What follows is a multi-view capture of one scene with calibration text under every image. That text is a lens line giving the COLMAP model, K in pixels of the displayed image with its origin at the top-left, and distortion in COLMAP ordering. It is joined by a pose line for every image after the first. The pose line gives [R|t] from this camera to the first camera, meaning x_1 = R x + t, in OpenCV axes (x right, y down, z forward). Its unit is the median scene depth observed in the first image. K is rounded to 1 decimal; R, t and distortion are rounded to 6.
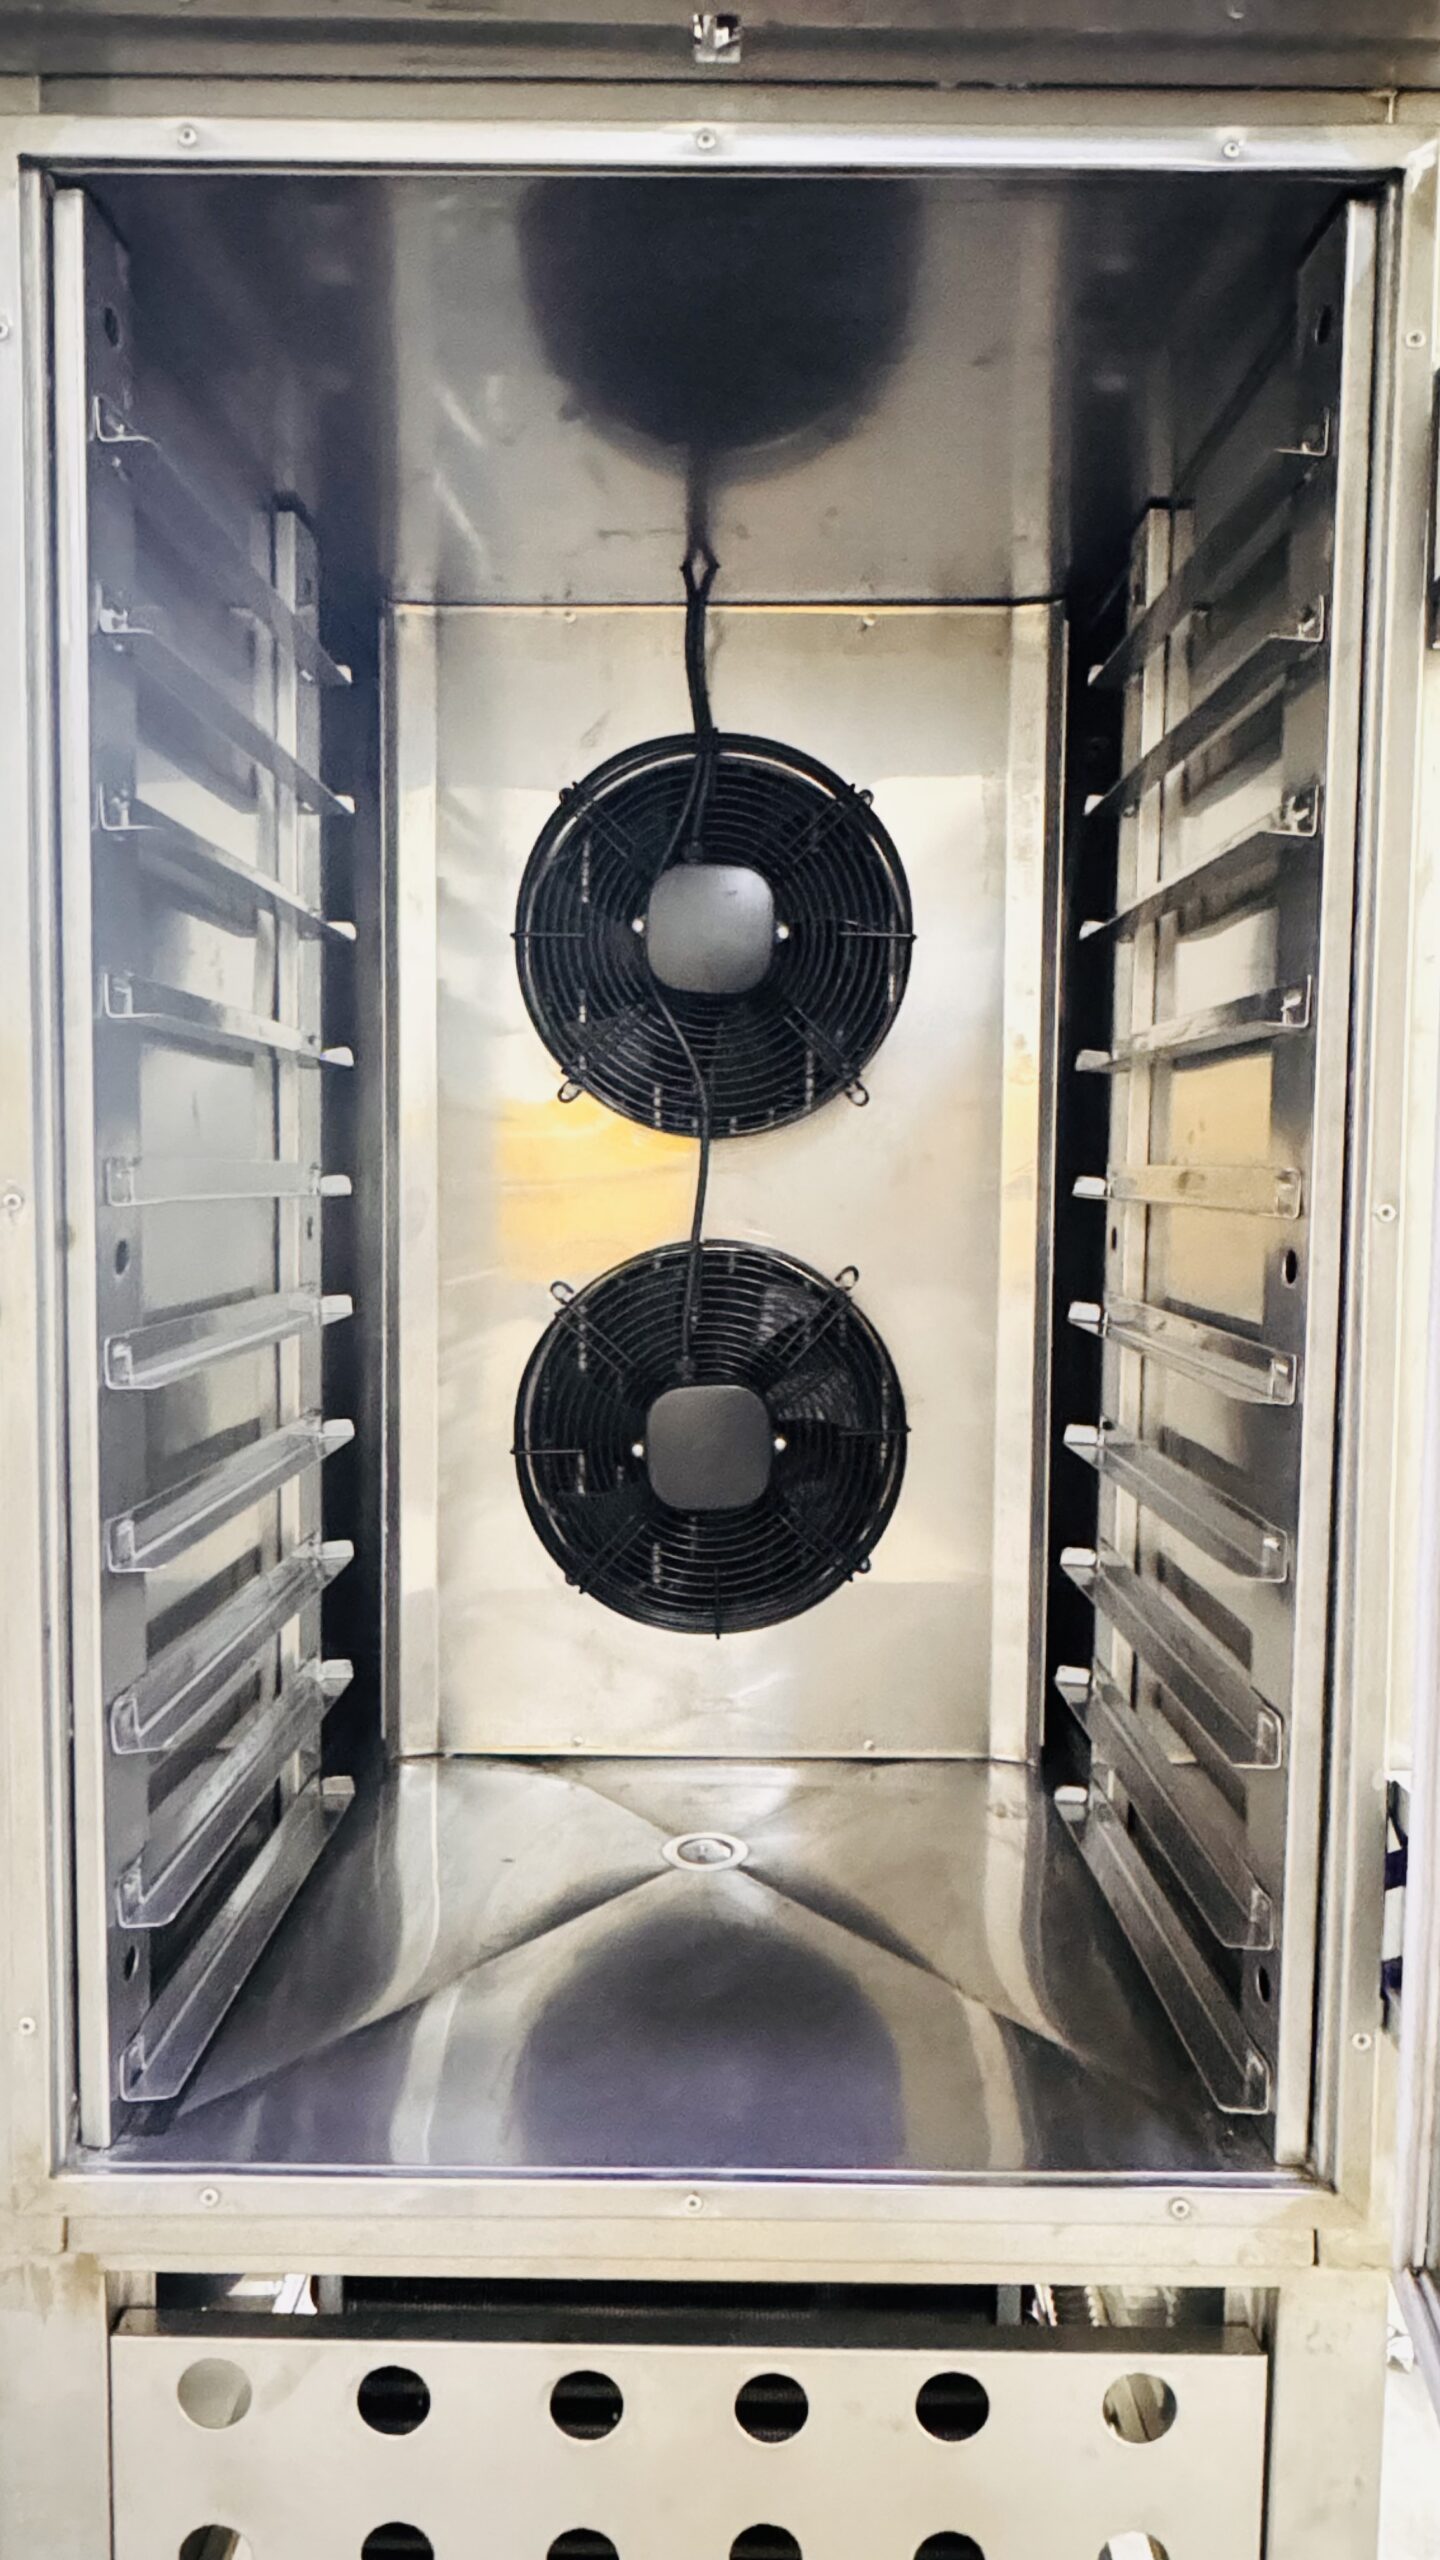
lens RADIAL K [[1585.0, 0, 708.6], [0, 1585.0, 1282.7], [0, 0, 1]] dist [-0.010632, 0.005805]
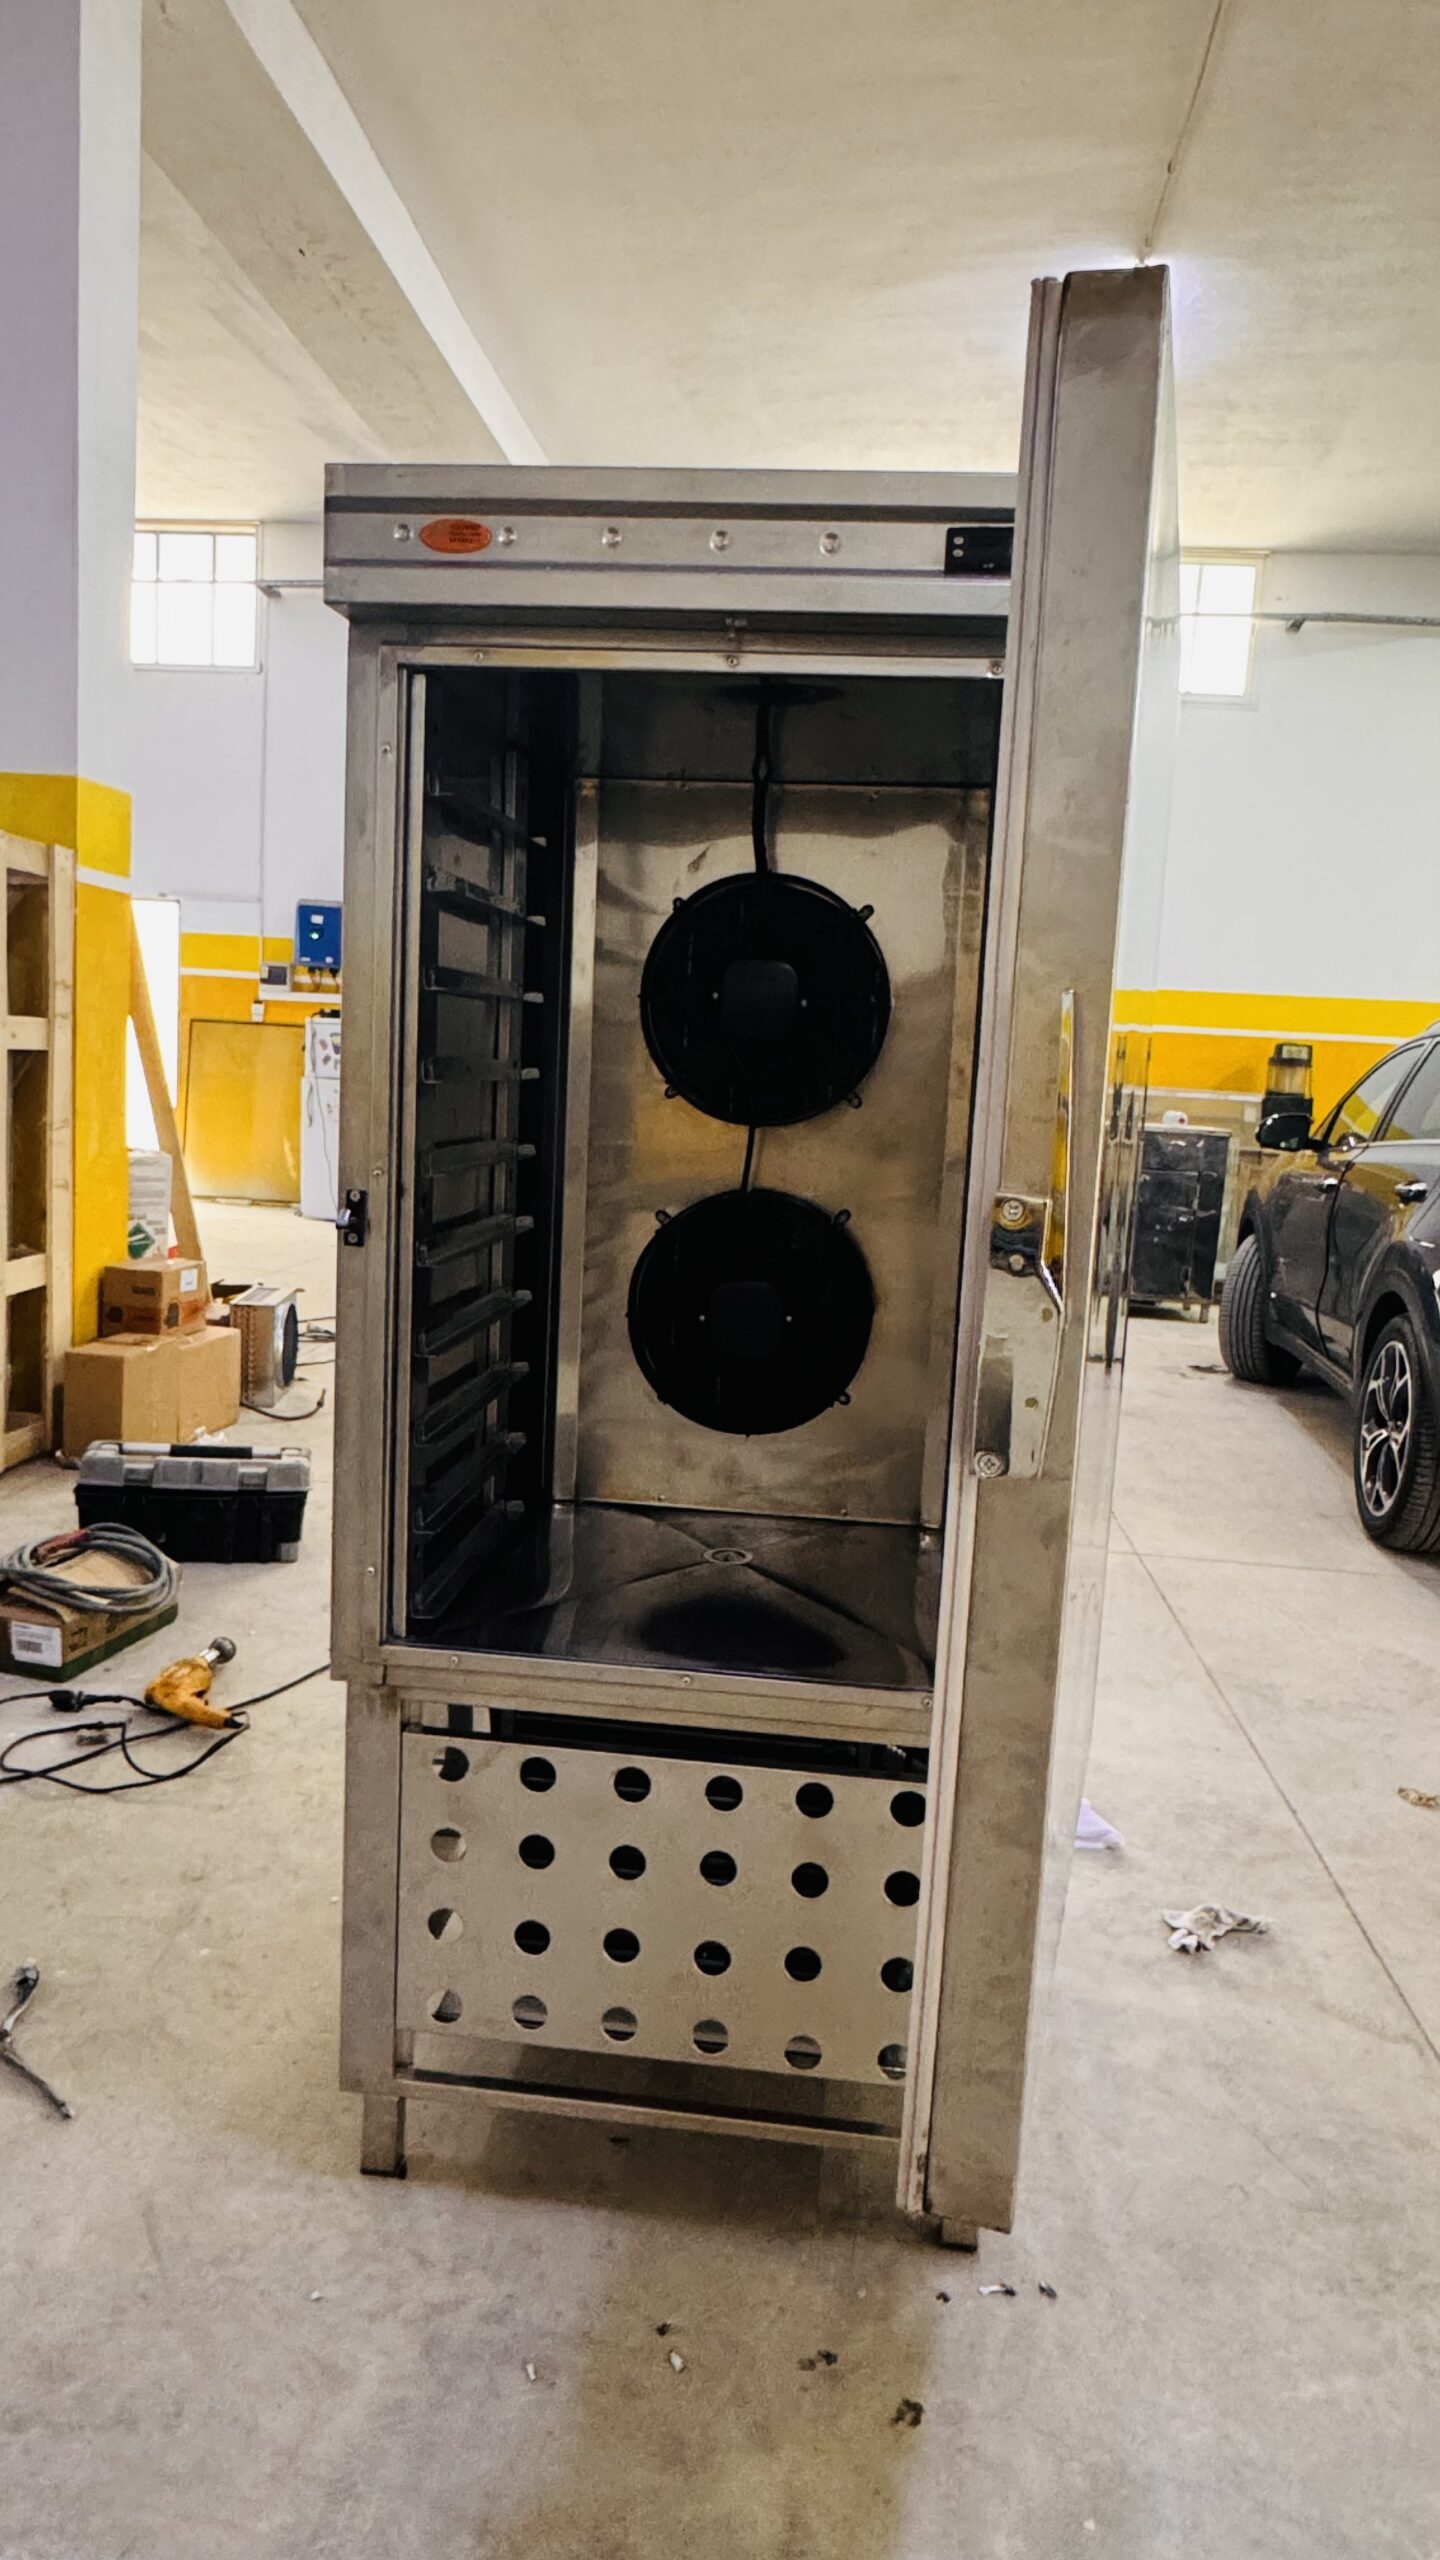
lens RADIAL K [[1585.0, 0, 708.6], [0, 1585.0, 1282.7], [0, 0, 1]] dist [-0.010632, 0.005805]
pose [[0.993552, 0.050953, -0.101280, 0.142834], [-0.043675, 0.996388, 0.072821, -0.054822], [0.104624, -0.067928, 0.992189, -0.705451]]
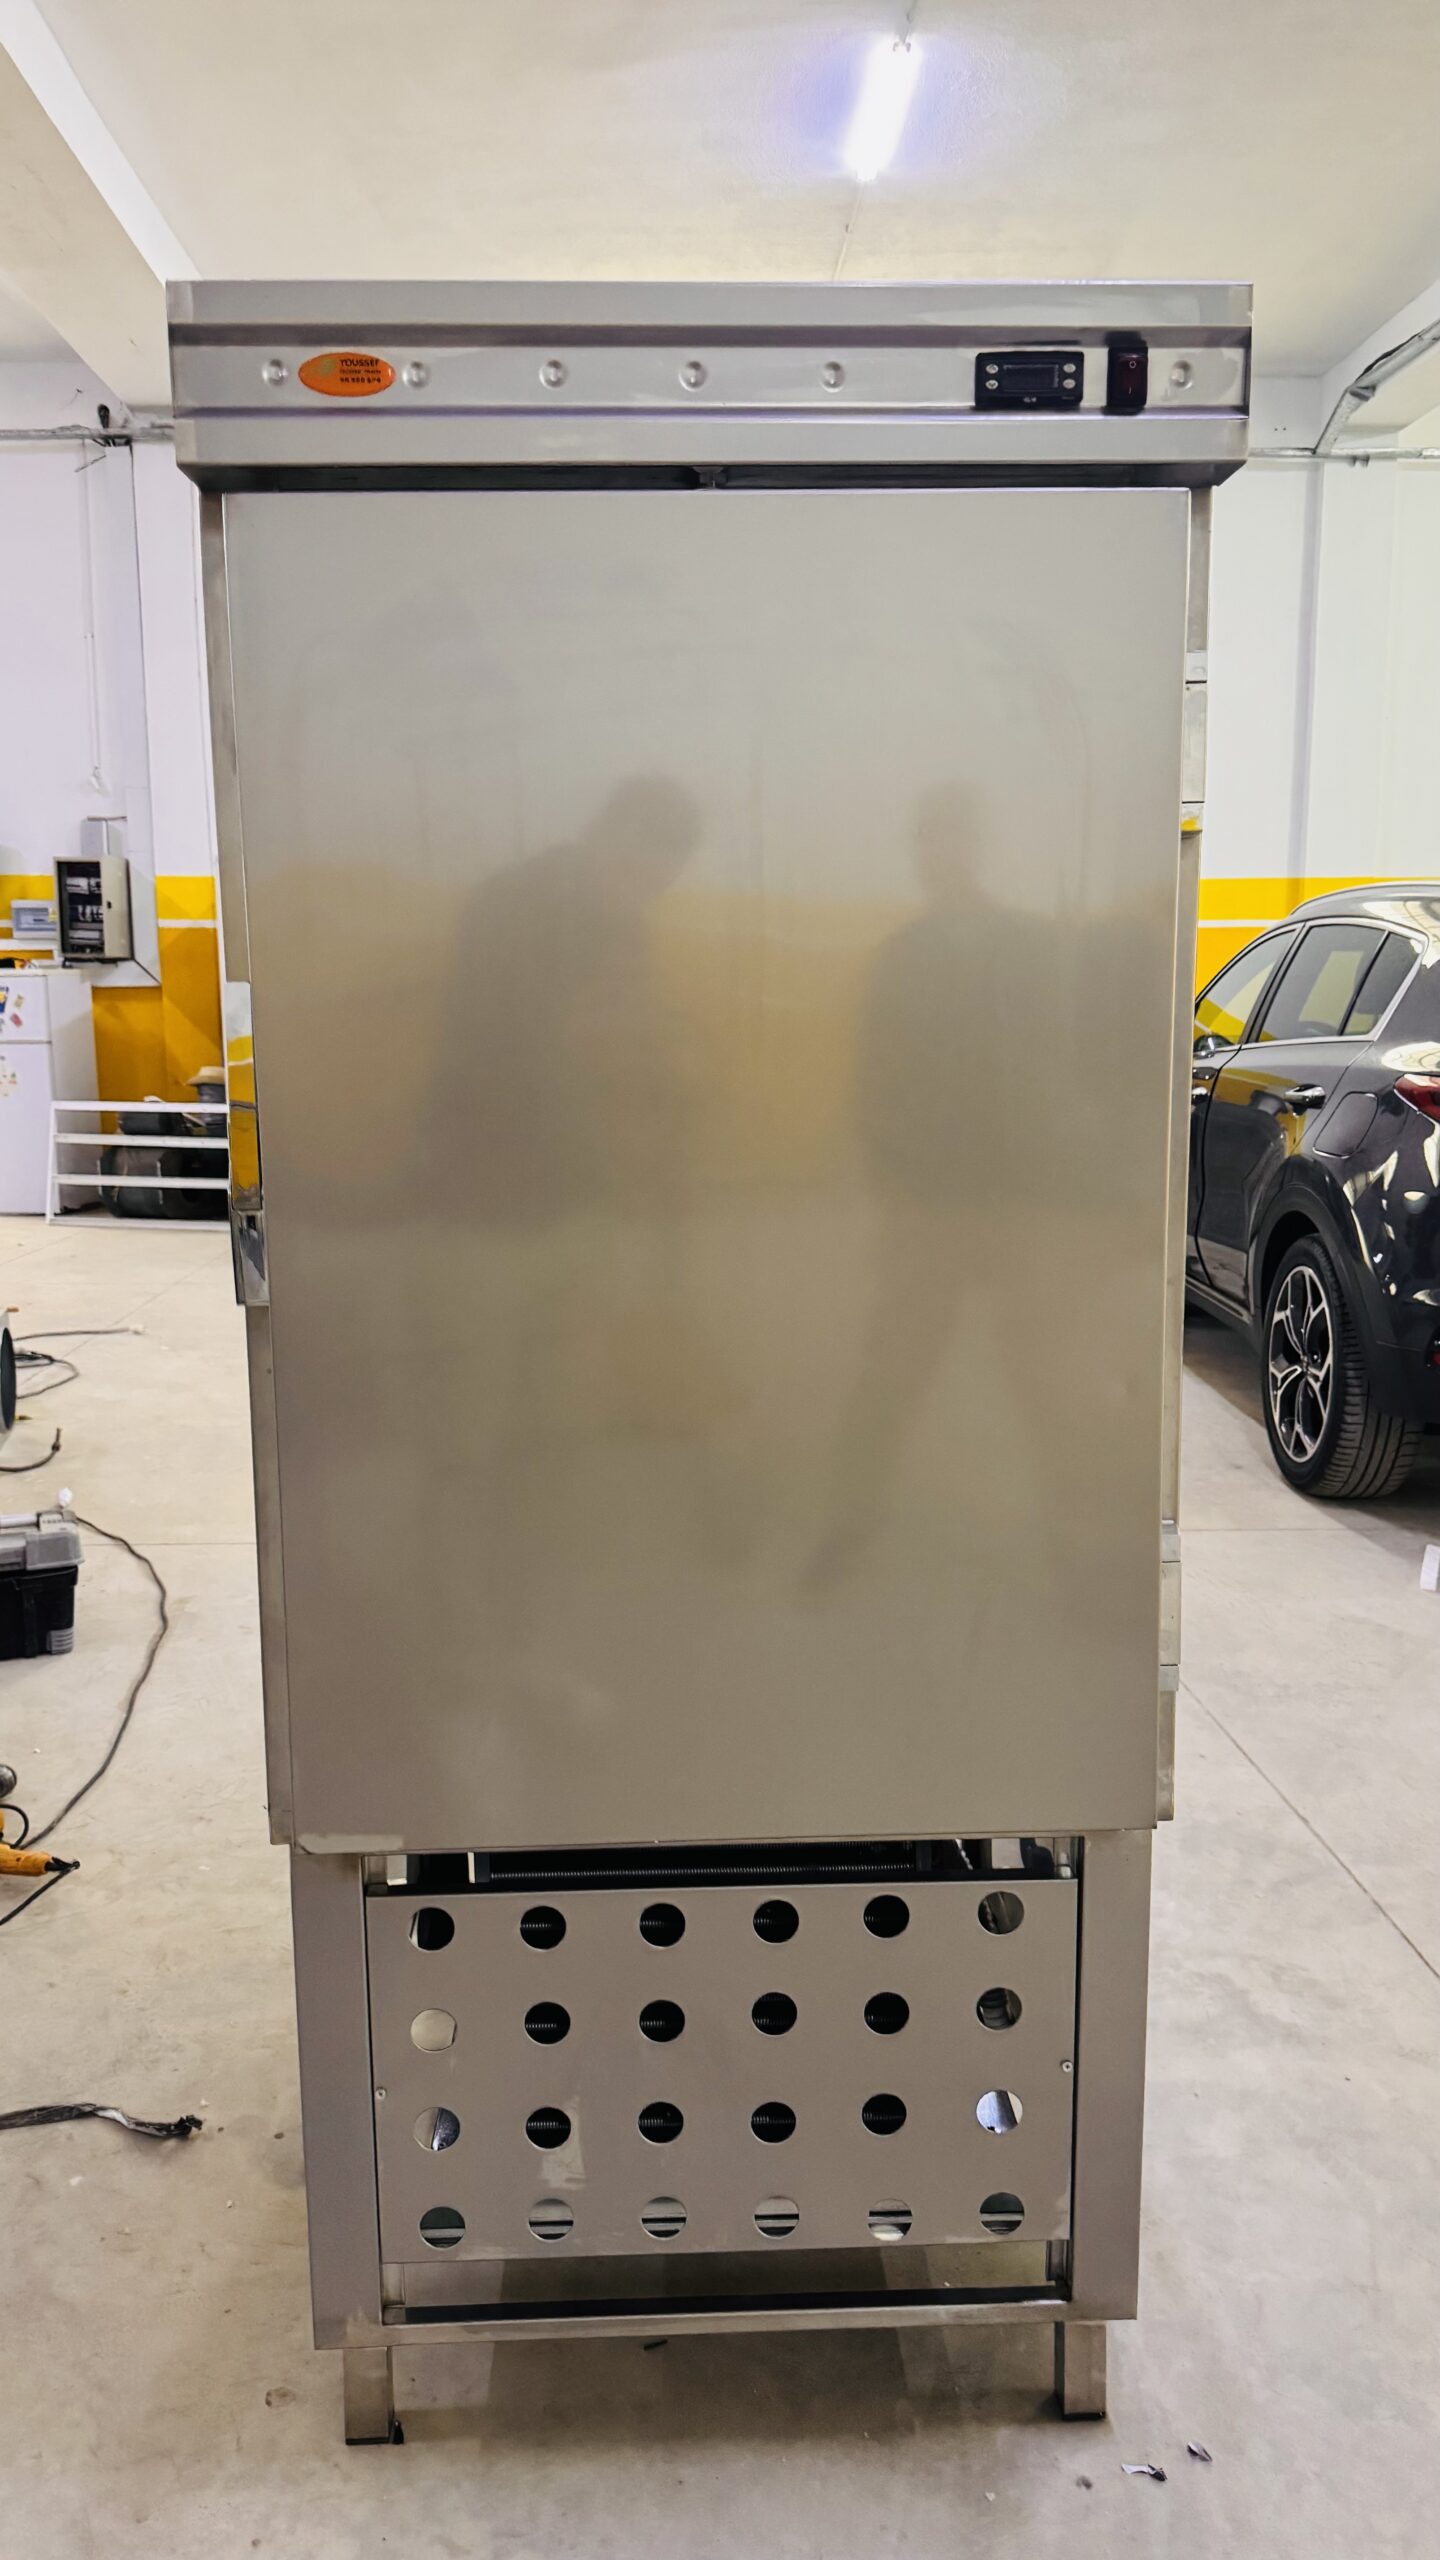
lens RADIAL K [[1812.7, 0, 686.3], [0, 1812.7, 1274.2], [0, 0, 1]] dist [0.016772, -0.024630]
pose [[0.998968, -0.030695, 0.033470, -0.071417], [0.027453, 0.995256, 0.093340, -0.097415], [-0.036176, -0.092325, 0.995072, -0.600474]]
